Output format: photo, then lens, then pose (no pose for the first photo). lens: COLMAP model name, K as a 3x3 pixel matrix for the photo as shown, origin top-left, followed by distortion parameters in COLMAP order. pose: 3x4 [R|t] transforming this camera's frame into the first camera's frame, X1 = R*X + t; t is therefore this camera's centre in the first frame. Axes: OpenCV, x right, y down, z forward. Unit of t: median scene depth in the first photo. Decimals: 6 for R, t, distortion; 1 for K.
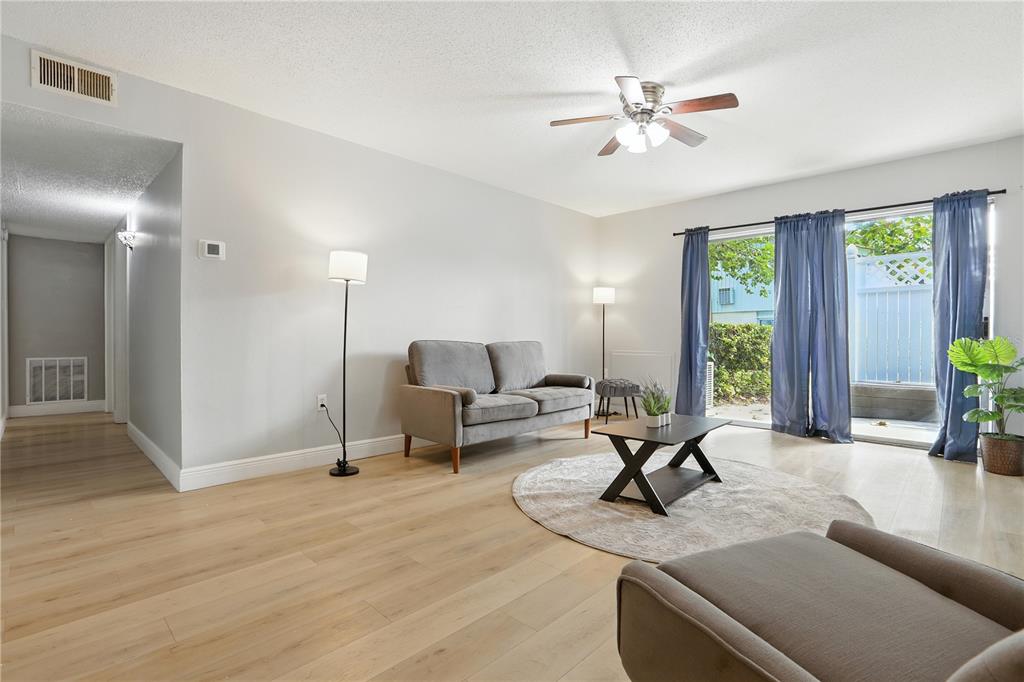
lens RADIAL K [[475.9, 0, 511.8], [0, 475.9, 342.9], [0, 0, 1]] dist [-0.049031, 0.015337]
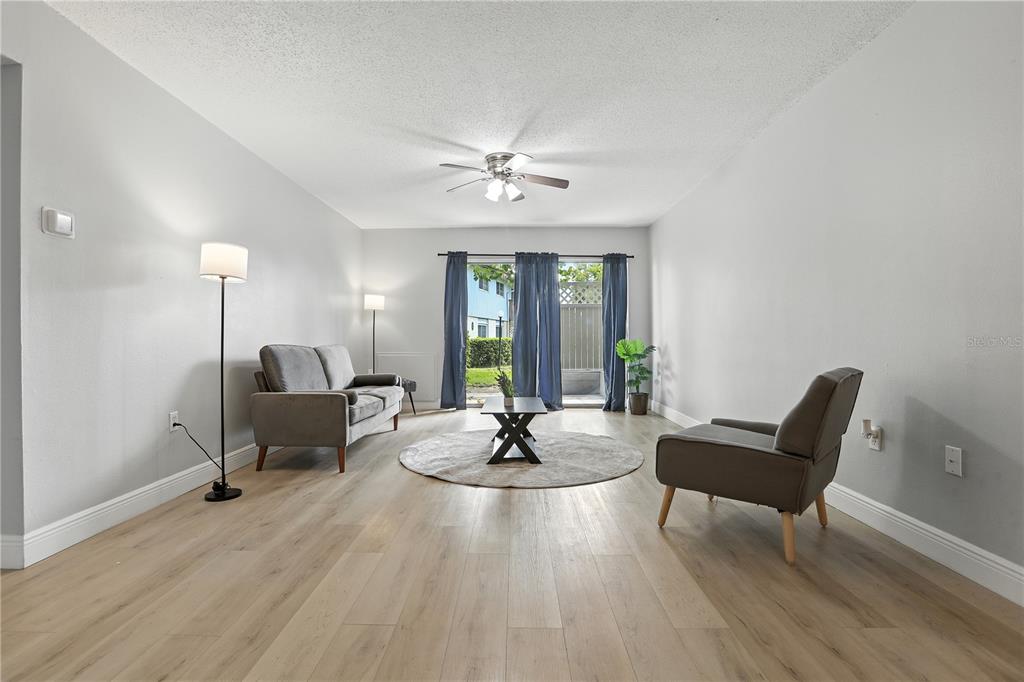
lens RADIAL K [[475.9, 0, 503.8], [0, 475.9, 341.7], [0, 0, 1]] dist [-0.049031, 0.015337]
pose [[0.729327, -0.007984, 0.684119, -0.554930], [0.013198, 0.999910, -0.002401, -0.002899], [-0.684038, 0.010779, 0.729366, 0.009076]]
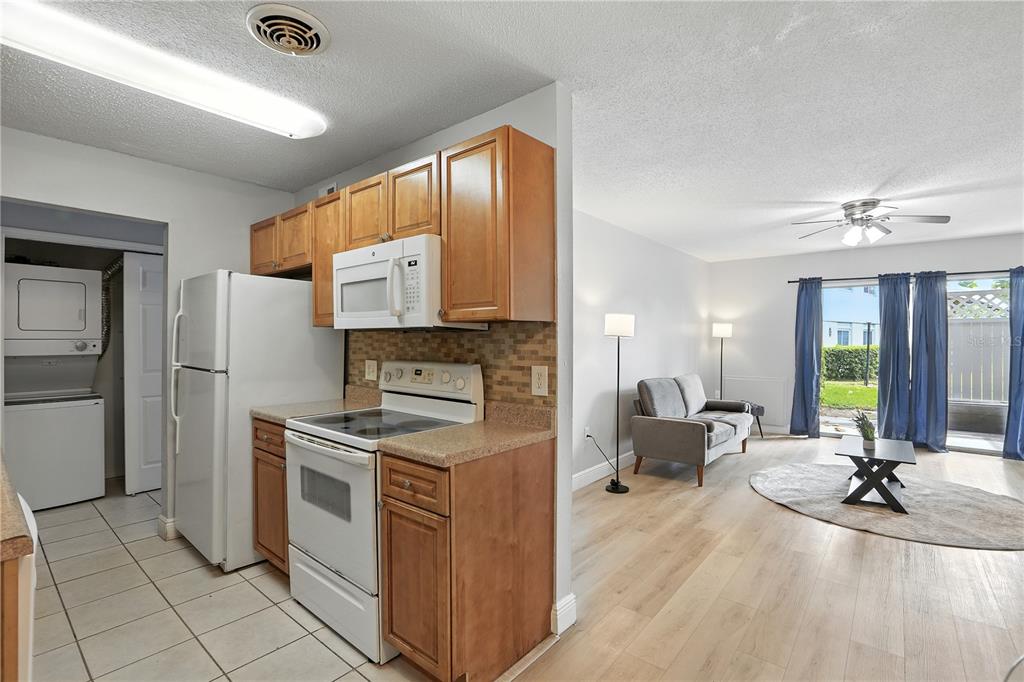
lens RADIAL K [[475.9, 0, 498.6], [0, 475.9, 337.8], [0, 0, 1]] dist [-0.049031, 0.015337]
pose [[0.997637, -0.002301, 0.068672, -0.739767], [0.003076, 0.999933, -0.011187, -0.112819], [-0.068641, 0.011372, 0.997577, -0.228940]]
